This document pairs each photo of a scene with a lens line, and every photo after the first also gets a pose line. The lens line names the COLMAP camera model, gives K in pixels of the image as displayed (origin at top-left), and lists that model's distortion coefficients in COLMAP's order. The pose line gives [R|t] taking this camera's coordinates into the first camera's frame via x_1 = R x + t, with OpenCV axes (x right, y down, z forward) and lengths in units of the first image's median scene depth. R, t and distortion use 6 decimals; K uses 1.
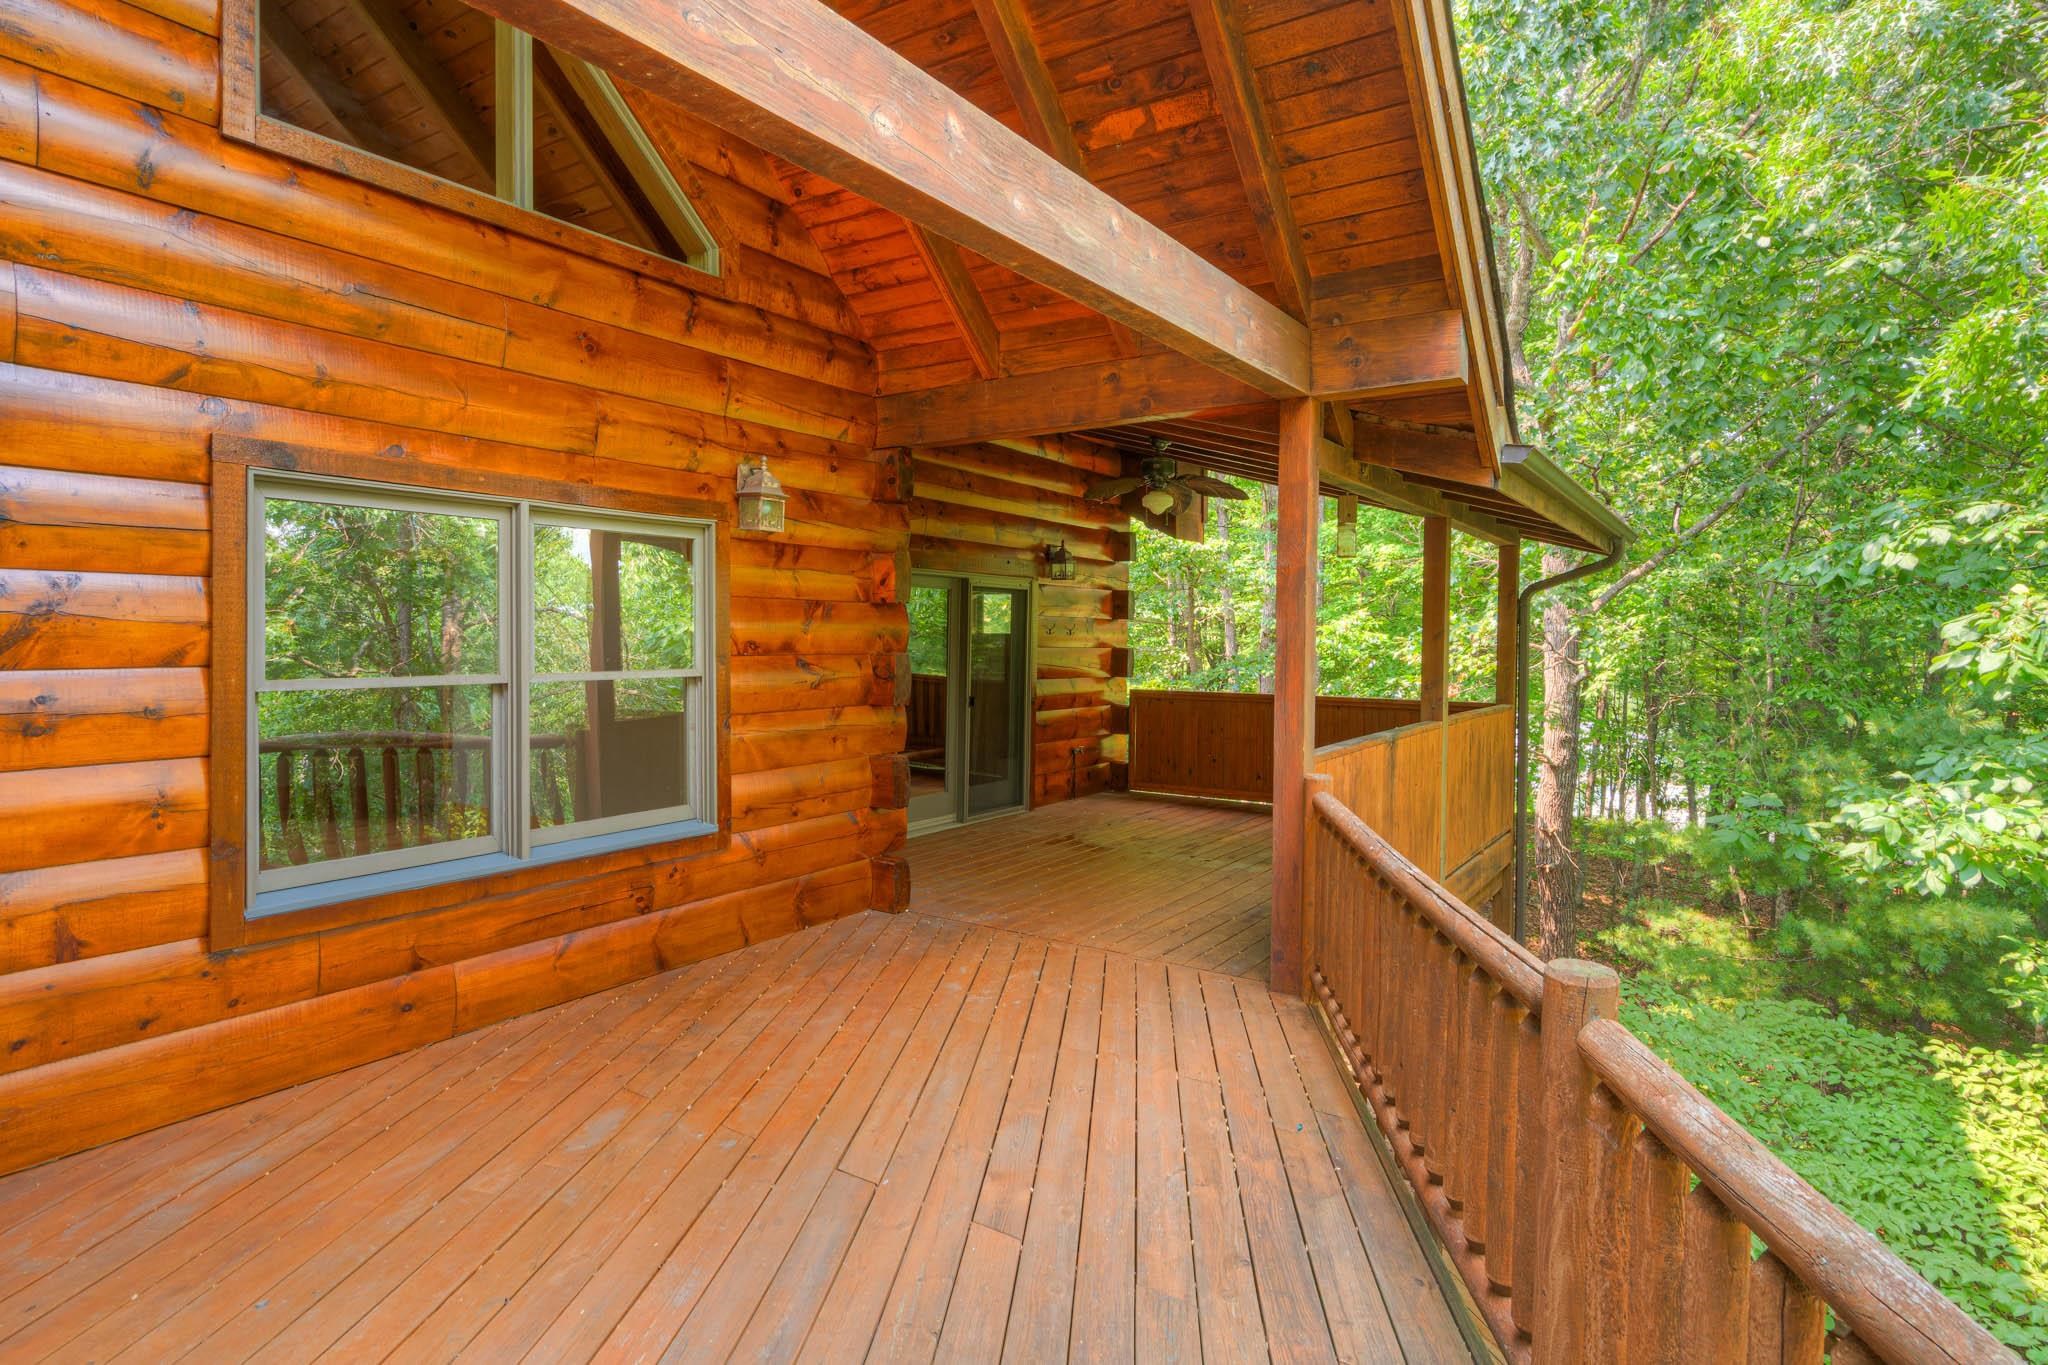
lens RADIAL K [[1077.6, 0, 1025.8], [0, 1077.6, 664.4], [0, 0, 1]] dist [-0.000711, -0.000455]
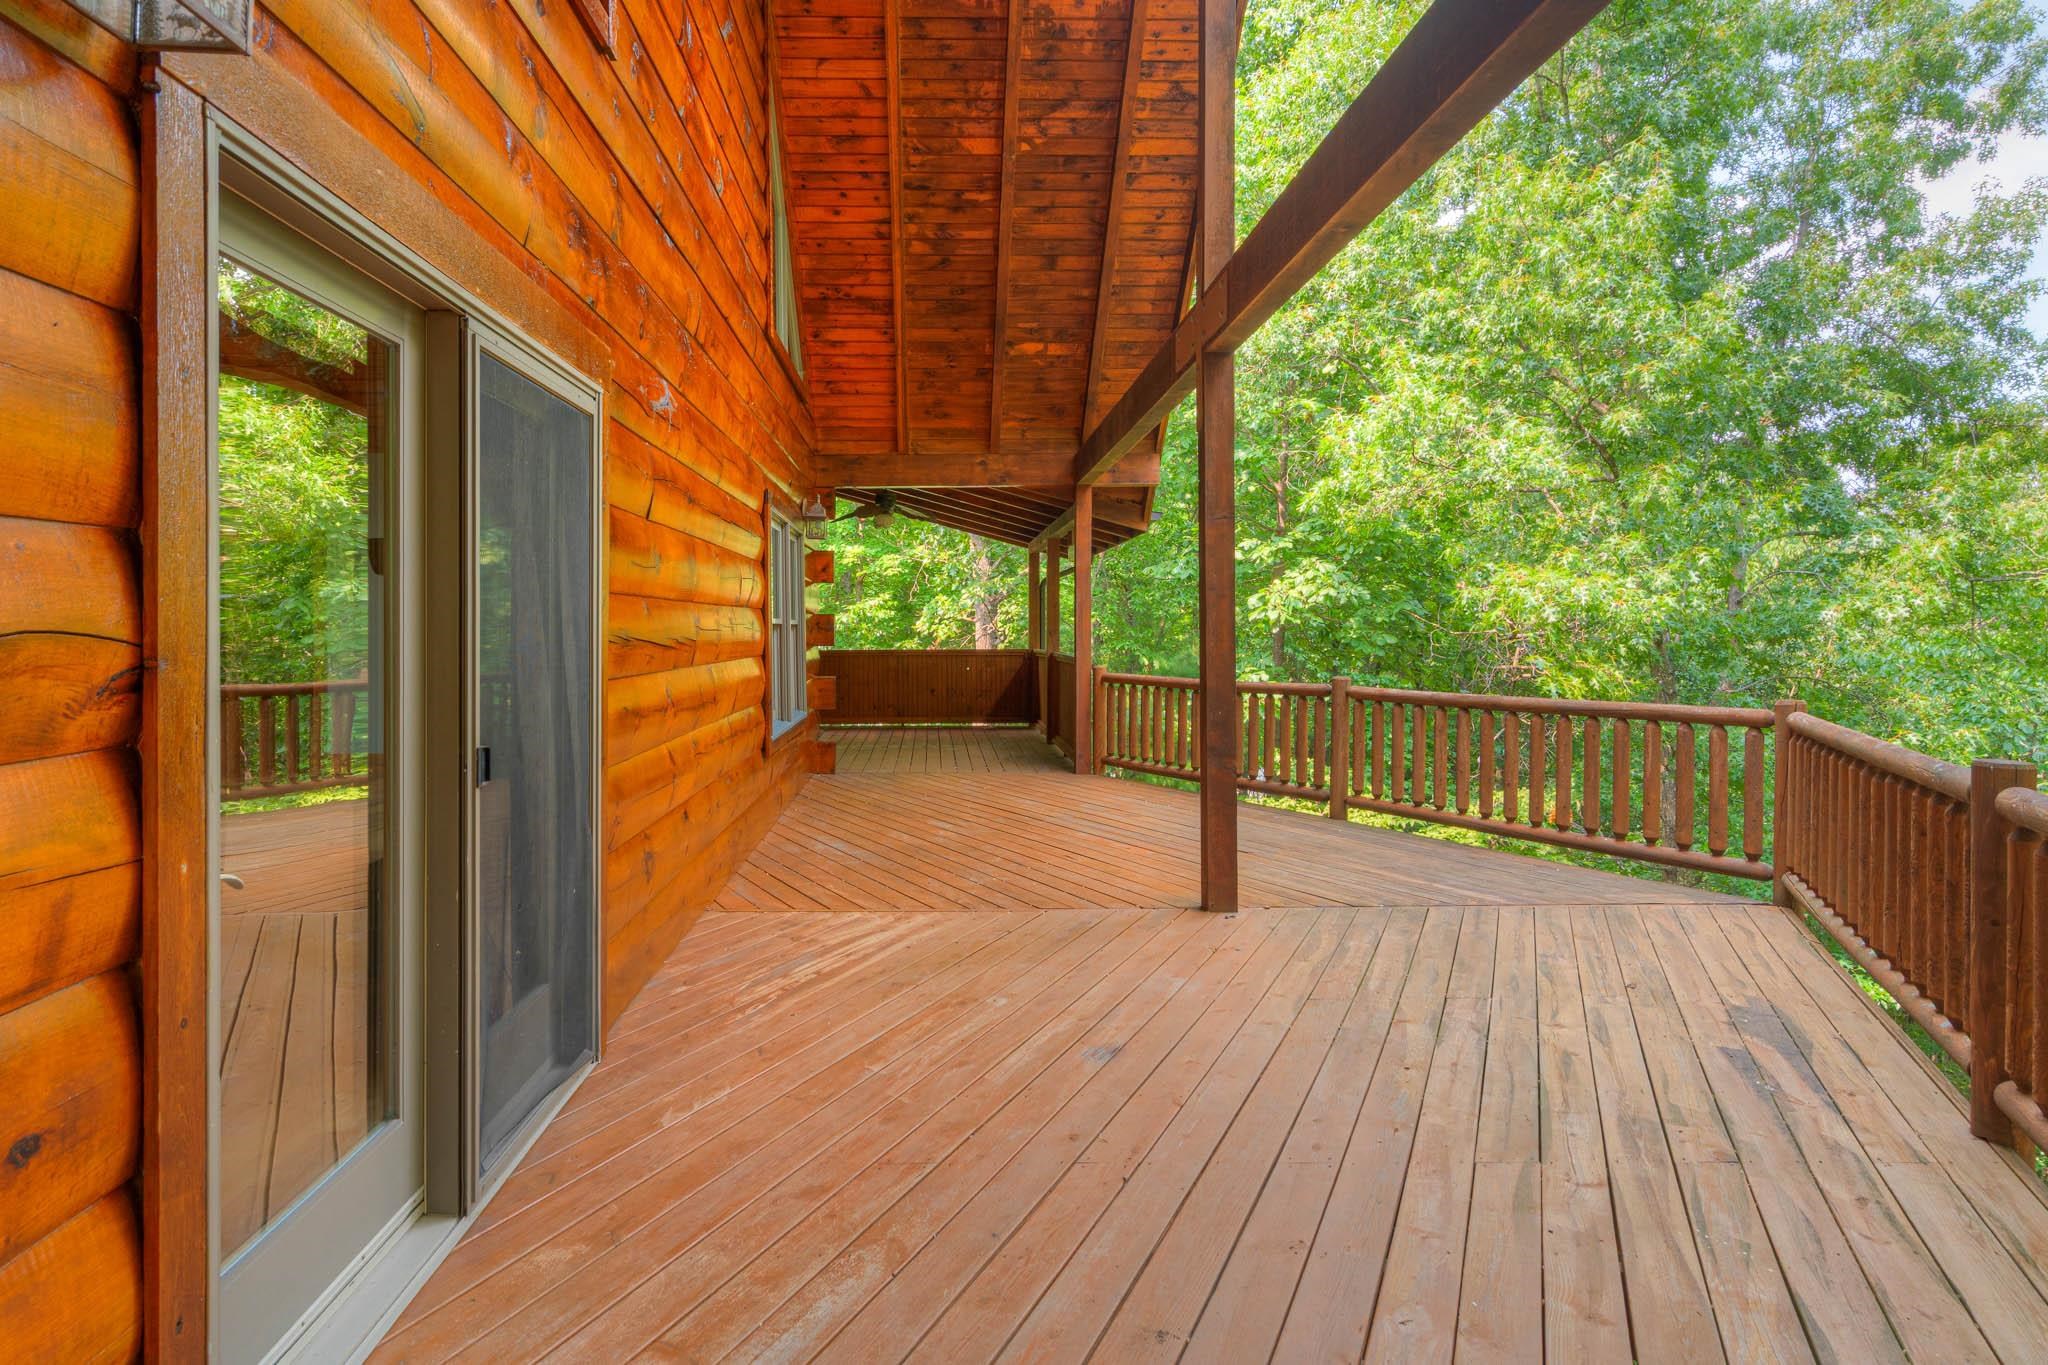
lens RADIAL K [[1112.4, 0, 936.6], [0, 1112.4, 624.0], [0, 0, 1]] dist [0.001085, 0.000020]
pose [[0.817878, -0.012673, 0.575251, -0.821900], [0.031641, 0.999235, -0.022973, 0.040114], [-0.574520, 0.036991, 0.817654, -0.385943]]
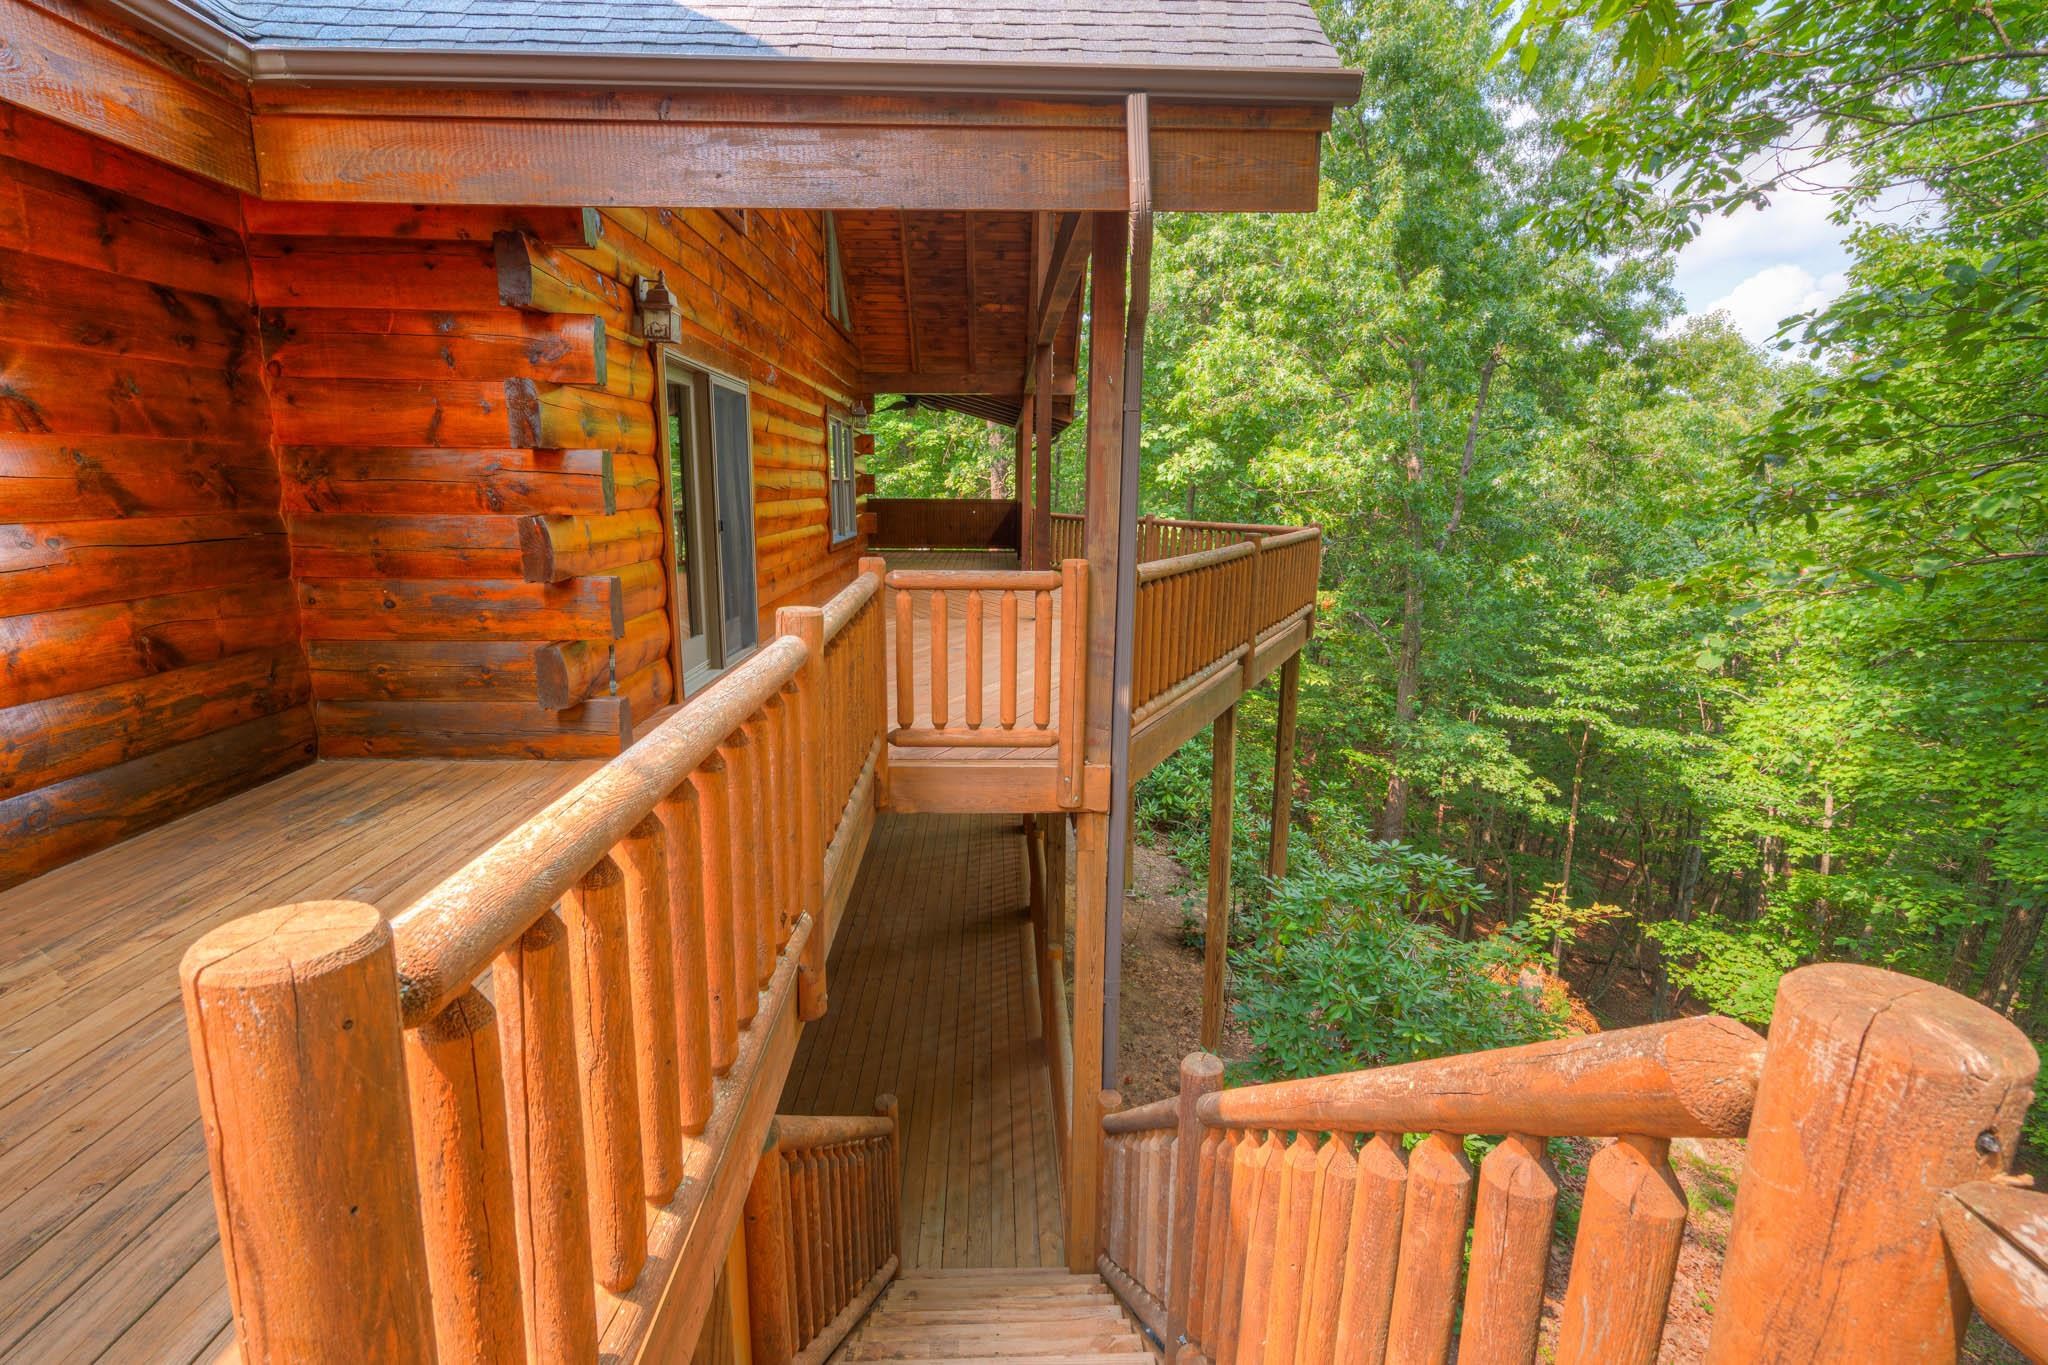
lens RADIAL K [[953.8, 0, 990.6], [0, 953.8, 674.8], [0, 0, 1]] dist [-0.004362, -0.000248]
pose [[0.824748, -0.115651, 0.553549, -1.071641], [0.020670, 0.984376, 0.174864, 0.060237], [-0.565123, -0.132777, 0.814252, -0.987103]]
